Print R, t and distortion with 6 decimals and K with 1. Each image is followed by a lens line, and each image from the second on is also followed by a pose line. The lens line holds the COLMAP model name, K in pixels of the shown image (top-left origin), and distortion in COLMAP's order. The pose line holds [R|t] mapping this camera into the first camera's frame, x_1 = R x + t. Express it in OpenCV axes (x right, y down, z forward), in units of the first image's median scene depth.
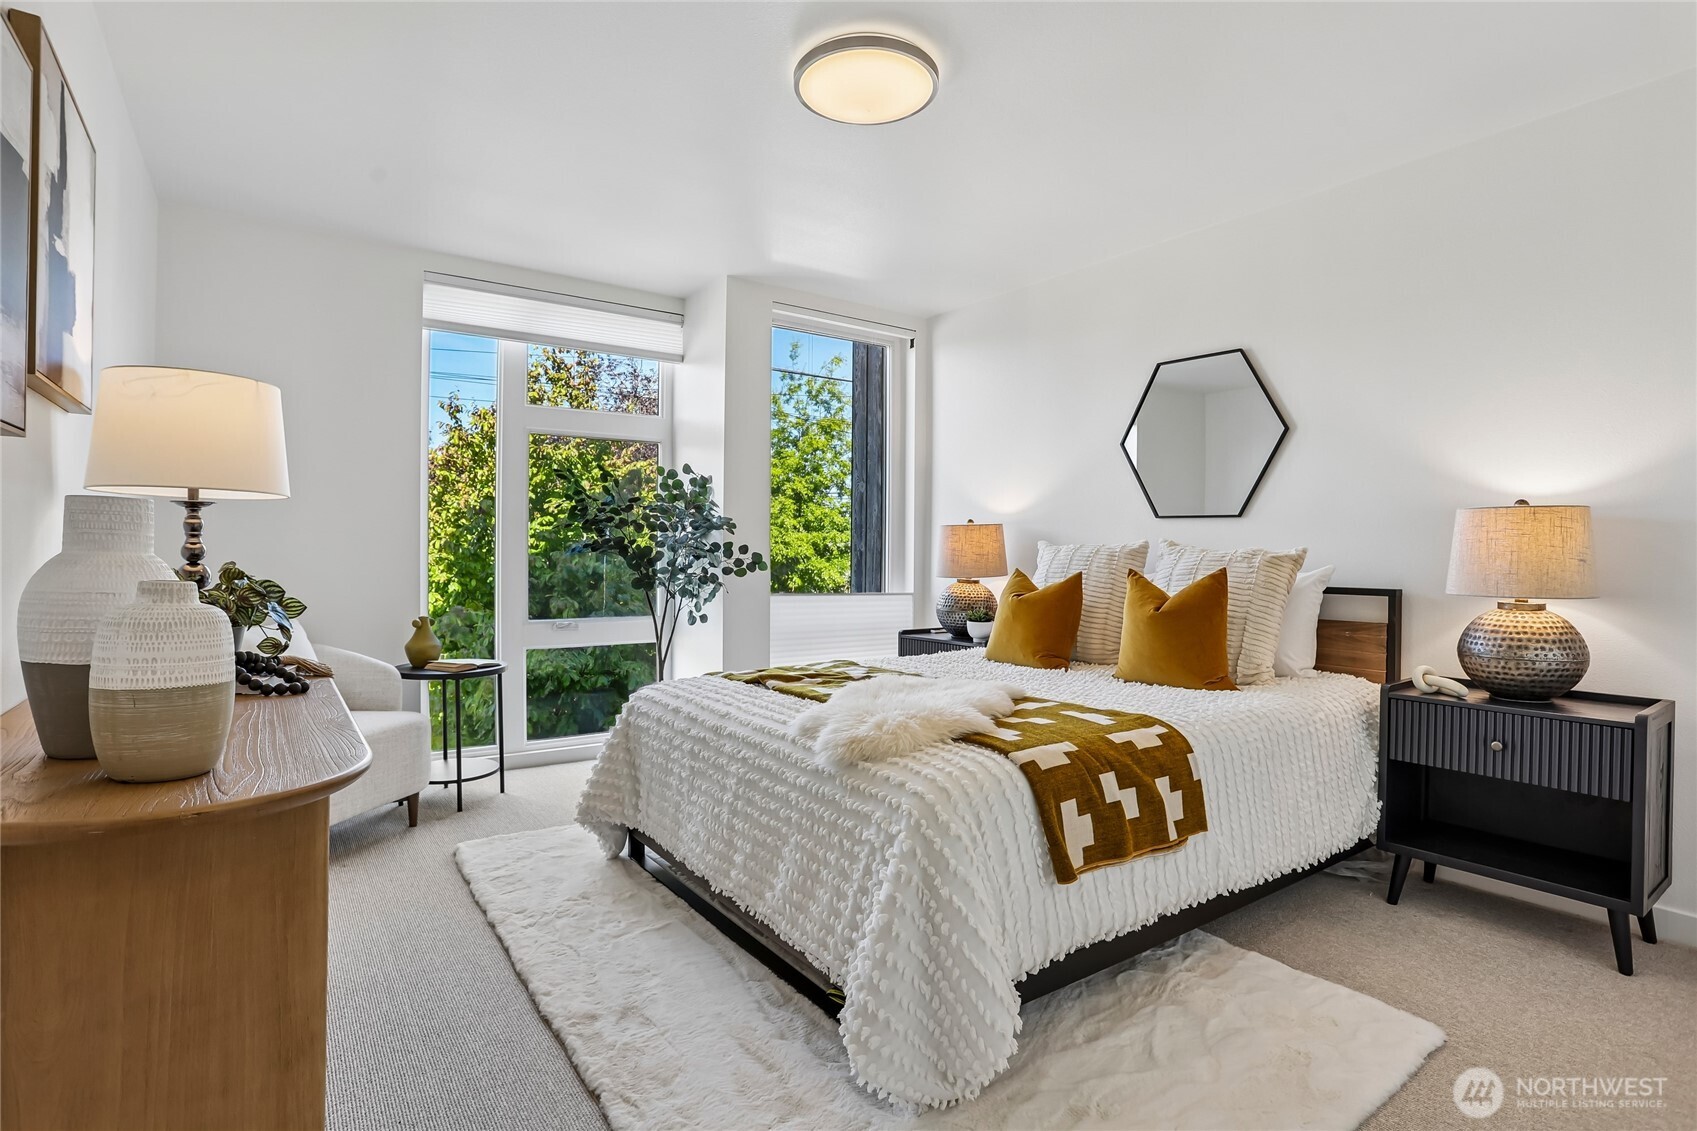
lens RADIAL K [[824.9, 0, 848.5], [0, 824.9, 565.5], [0, 0, 1]] dist [-0.091350, -0.000330]
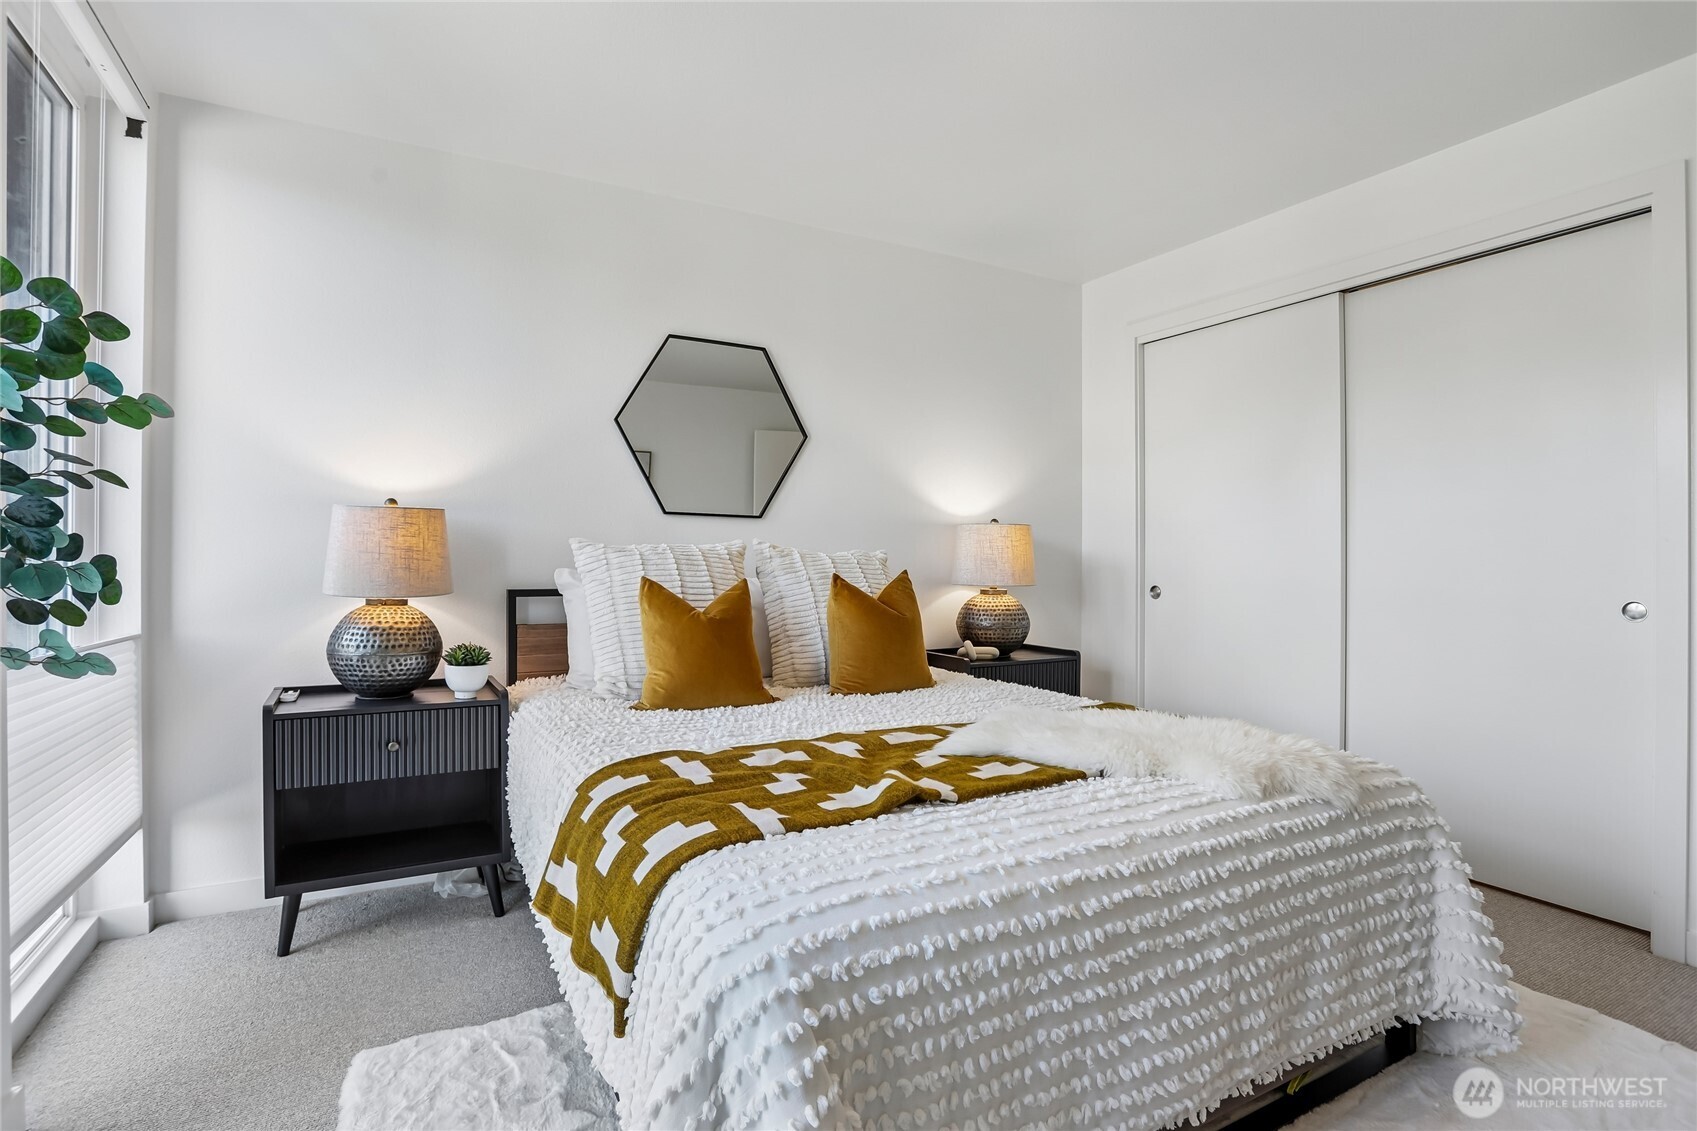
lens RADIAL K [[845.4, 0, 843.2], [0, 845.4, 557.3], [0, 0, 1]] dist [-0.092597, 0.054960]
pose [[0.132075, 0.002719, 0.991236, -0.469976], [0.017913, 0.999826, -0.005130, -0.005538], [-0.991078, 0.018434, 0.132003, 0.699302]]
